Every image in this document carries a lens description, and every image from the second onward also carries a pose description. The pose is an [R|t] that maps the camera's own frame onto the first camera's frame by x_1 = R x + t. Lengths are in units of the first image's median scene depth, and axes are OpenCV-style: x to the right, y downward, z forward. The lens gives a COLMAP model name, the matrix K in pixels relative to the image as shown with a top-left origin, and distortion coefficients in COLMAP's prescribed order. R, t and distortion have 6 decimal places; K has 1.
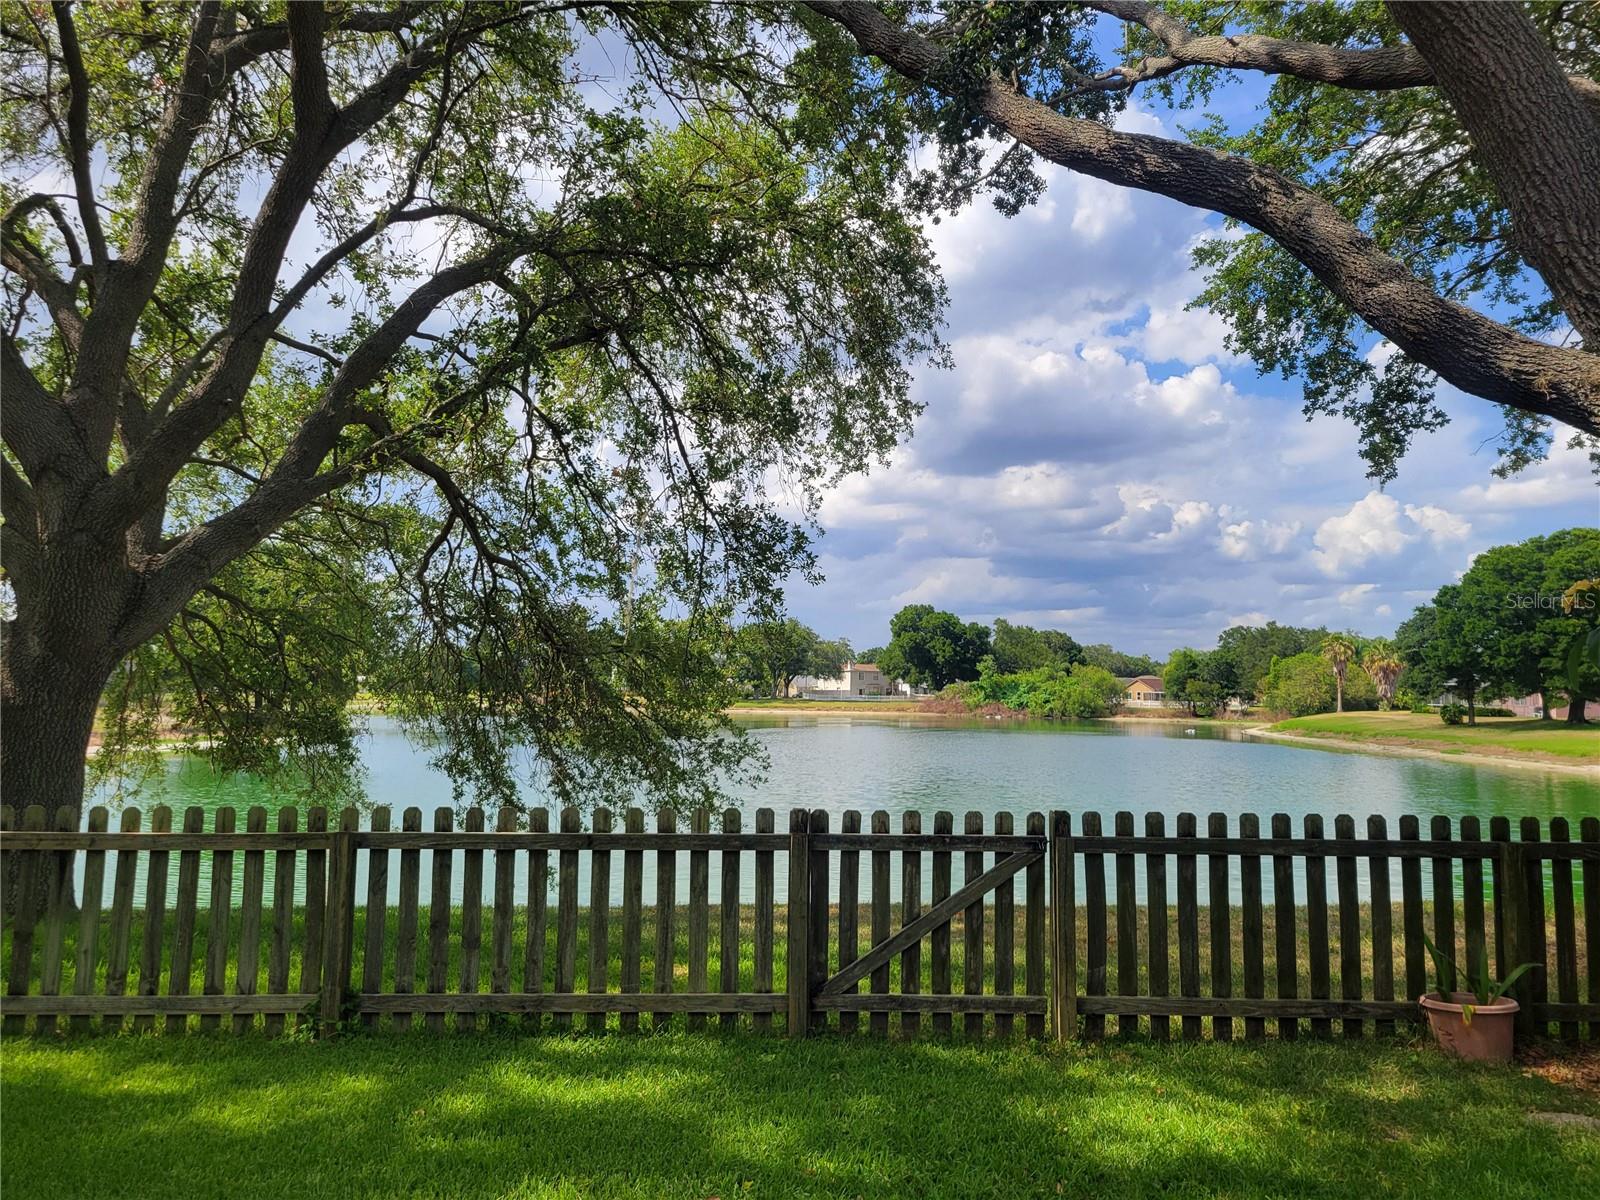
lens RADIAL K [[1207.6, 0, 778.4], [0, 1207.6, 589.0], [0, 0, 1]] dist [0.051921, -0.033161]
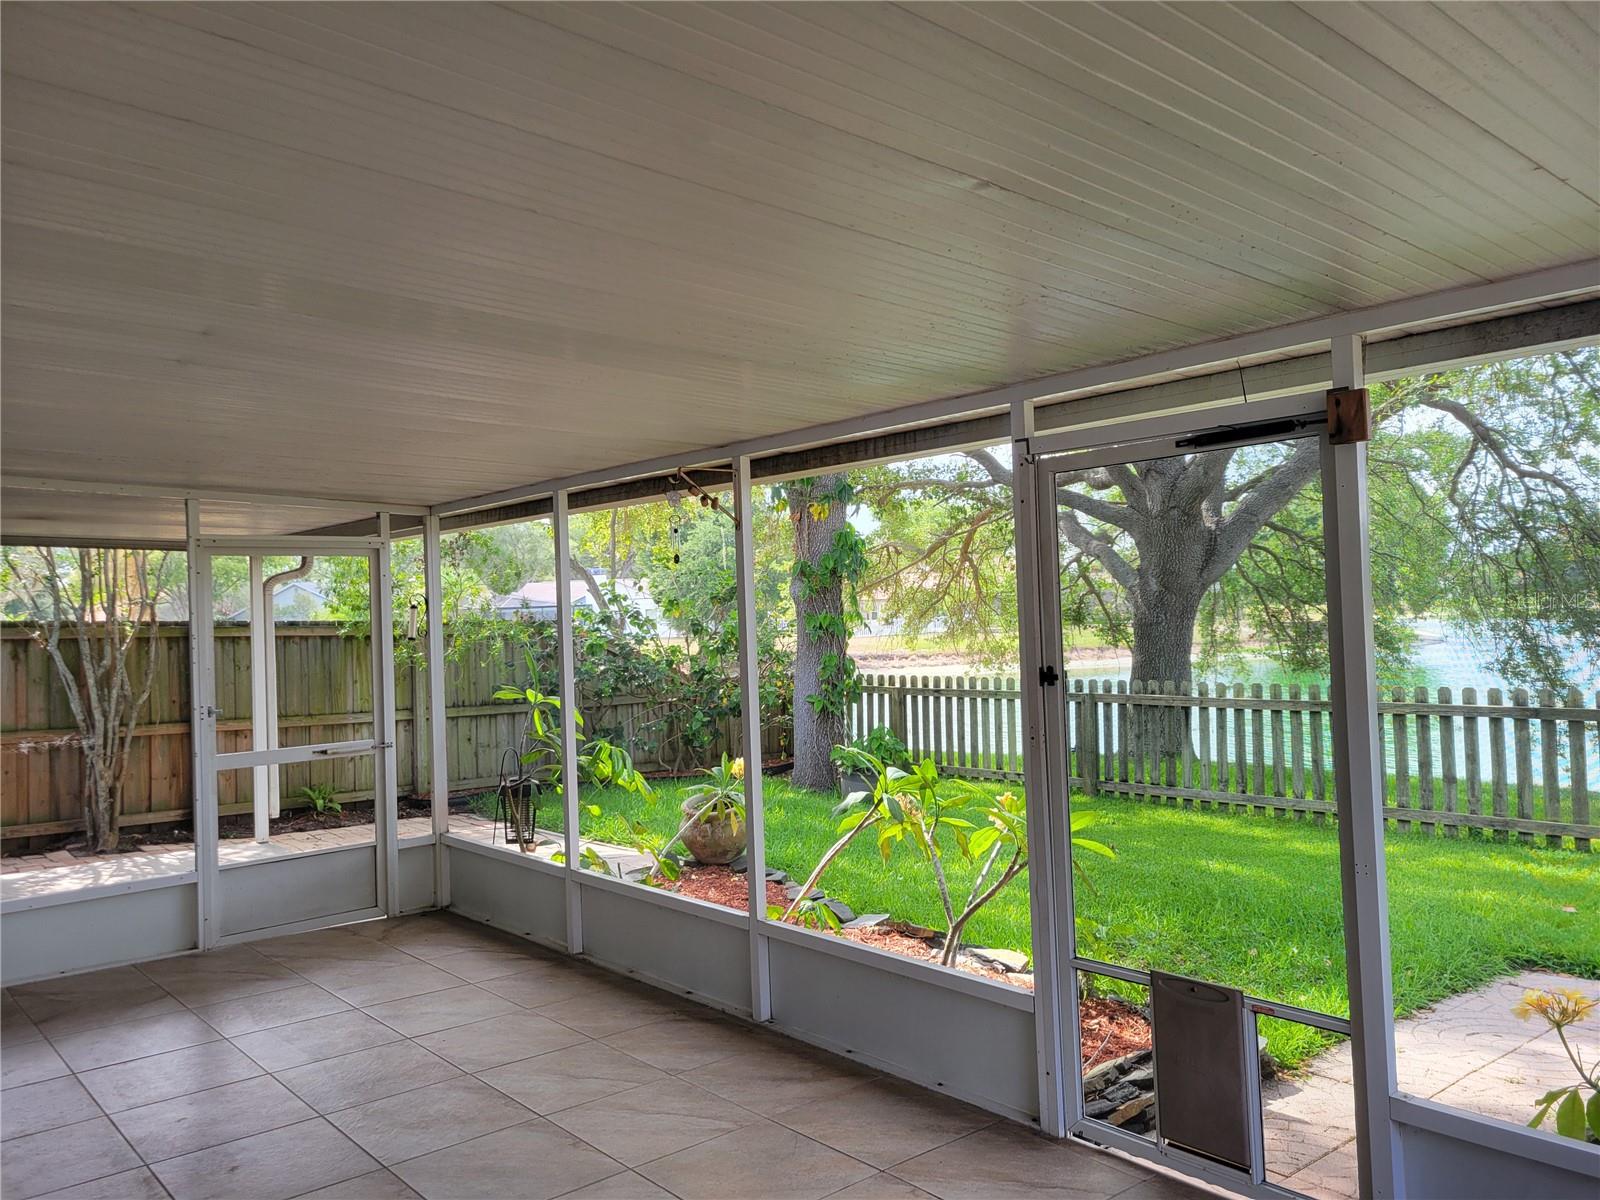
lens RADIAL K [[1190.5, 0, 749.5], [0, 1190.5, 579.5], [0, 0, 1]] dist [0.007939, 0.003374]
pose [[0.651694, -0.052928, -0.756633, 0.115802], [0.102025, 0.994613, 0.018300, -0.022715], [0.751589, -0.089121, 0.653583, -0.212681]]
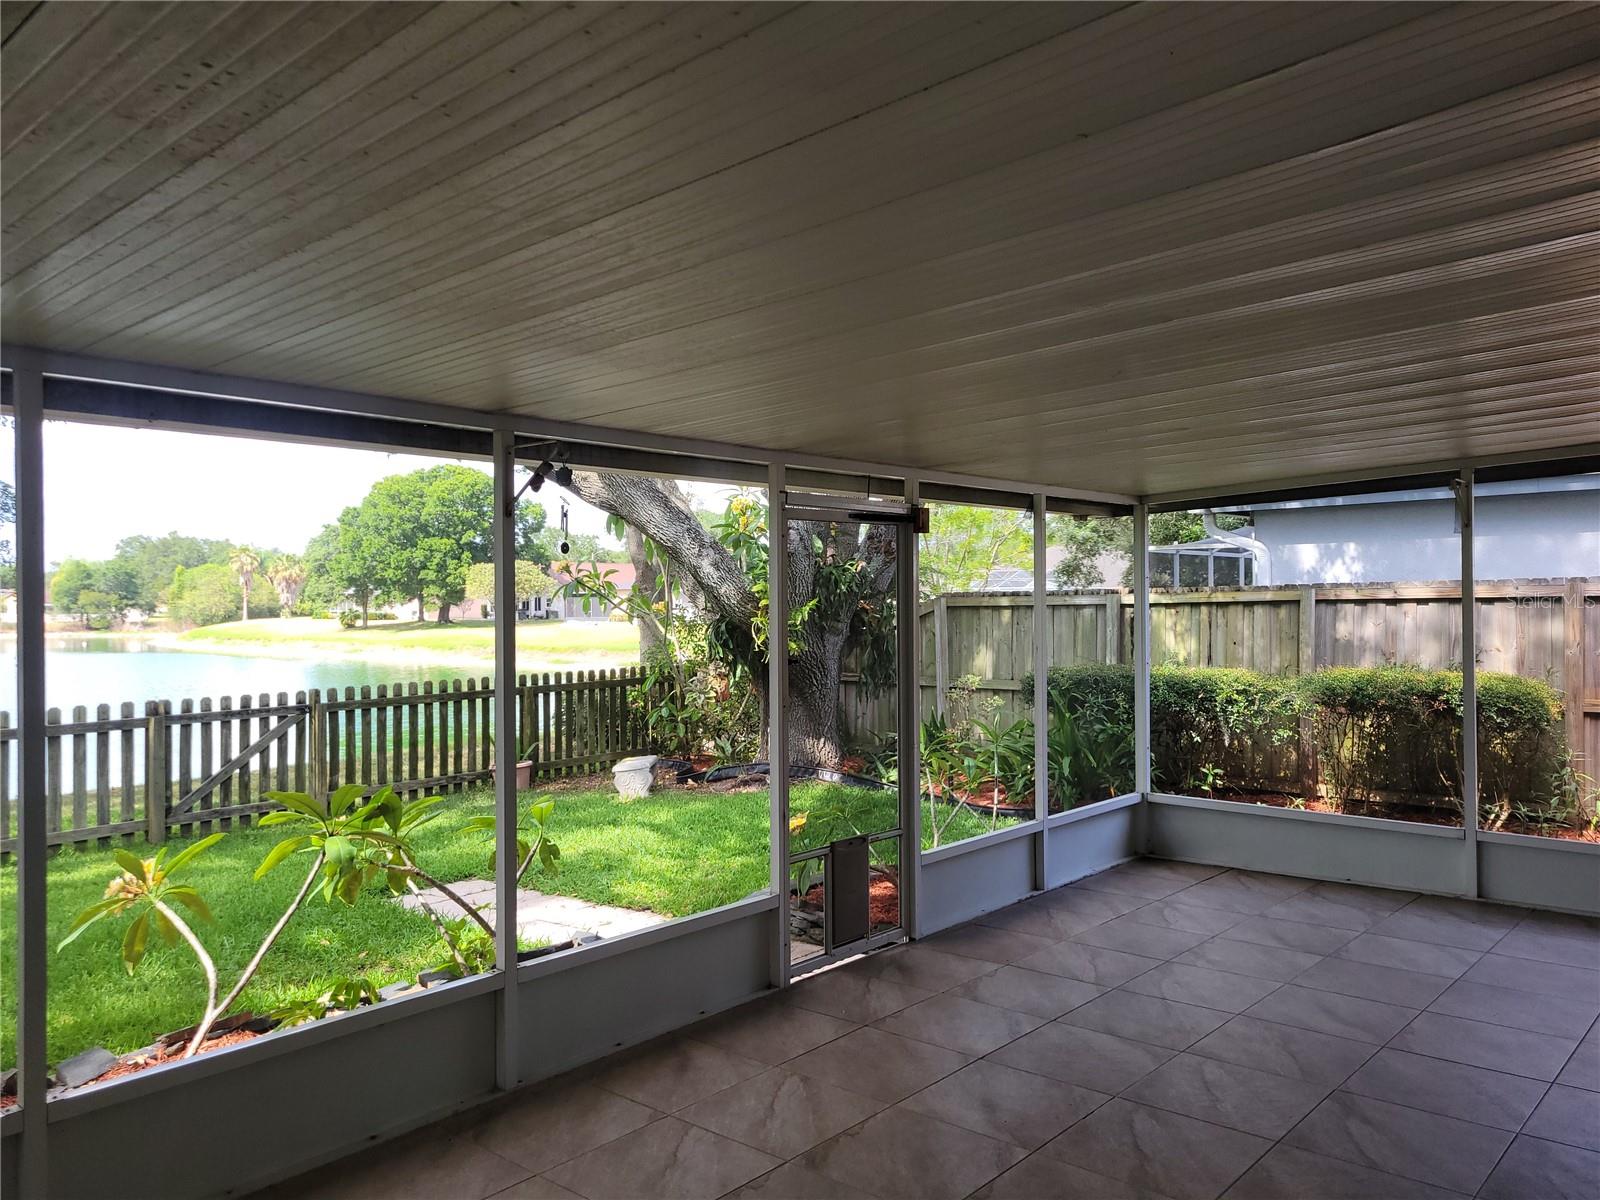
lens RADIAL K [[1196.8, 0, 790.6], [0, 1196.8, 592.1], [0, 0, 1]] dist [0.047337, -0.019478]
pose [[0.647070, -0.011103, 0.762350, -0.245255], [-0.048284, 0.997290, 0.055508, -0.030877], [-0.760900, -0.072727, 0.644780, -0.231256]]
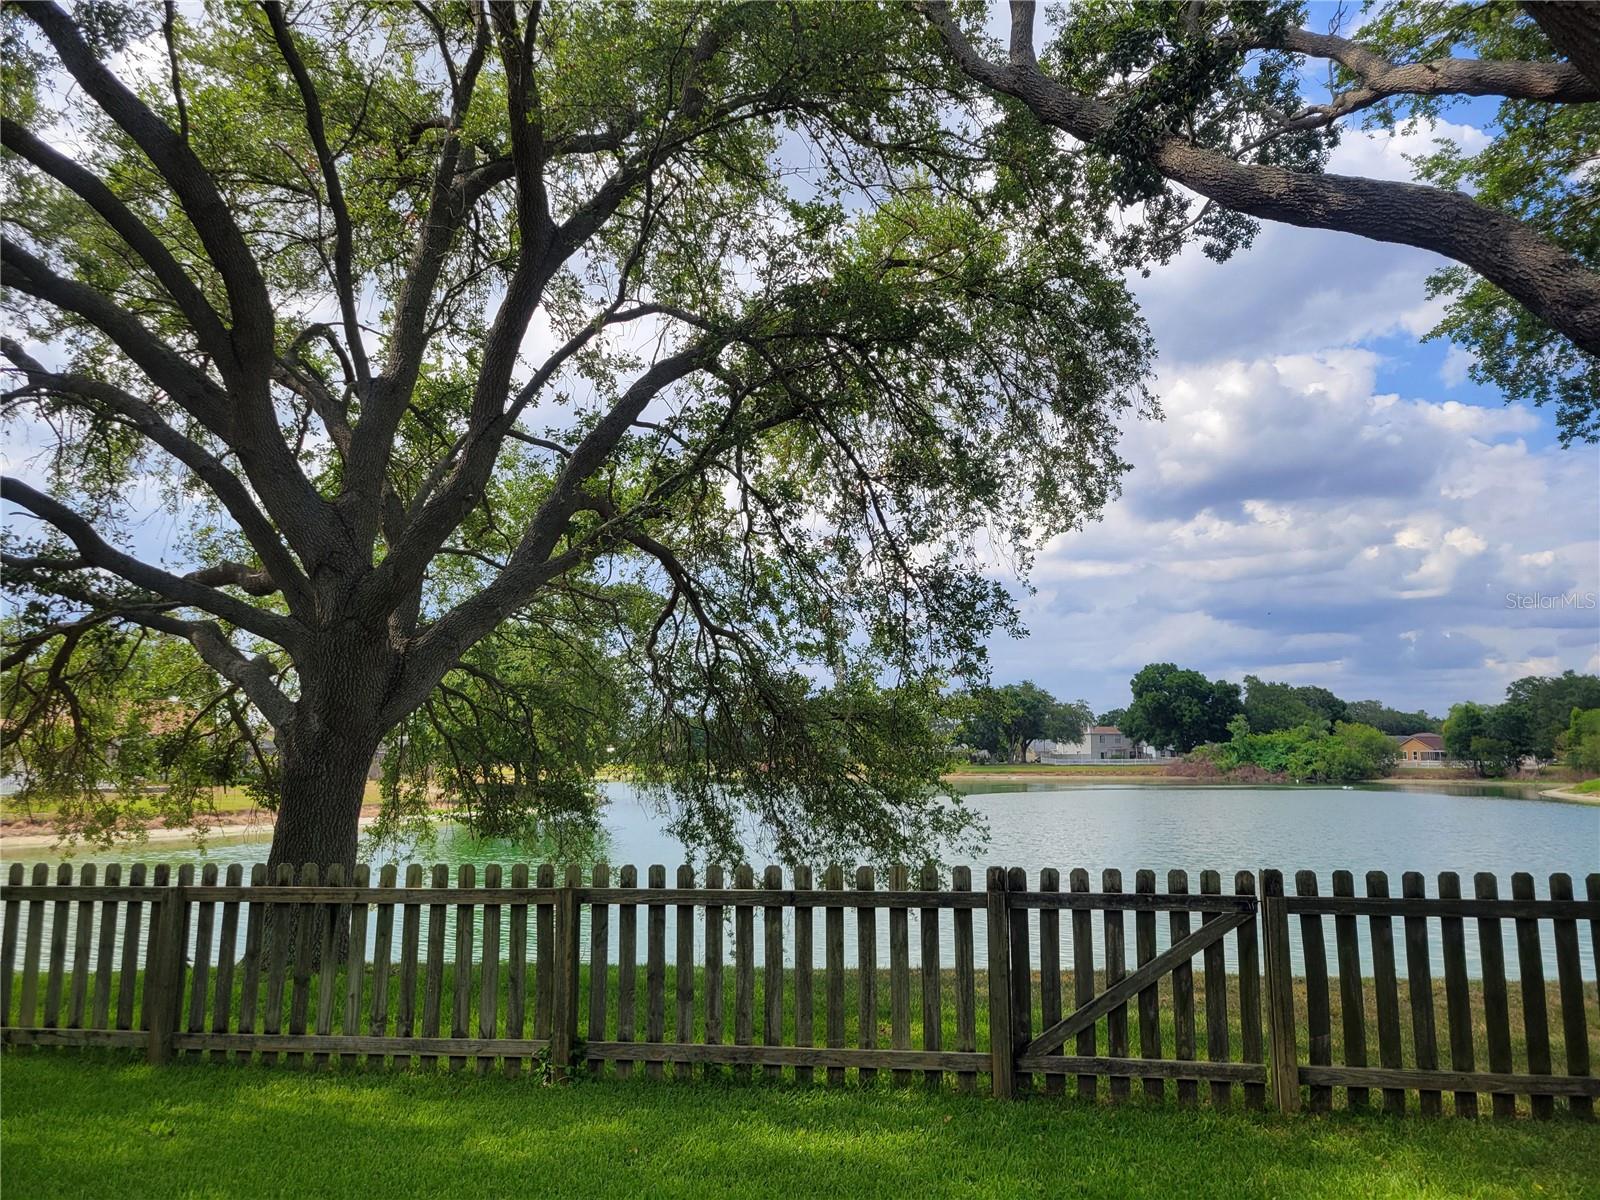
lens RADIAL K [[1207.7, 0, 792.3], [0, 1207.7, 595.7], [0, 0, 1]] dist [0.034206, -0.006335]
pose [[0.983202, -0.040653, -0.177933, 0.015367], [0.031842, 0.998134, -0.052100, 0.001474], [0.179719, 0.045559, 0.982662, -0.011751]]
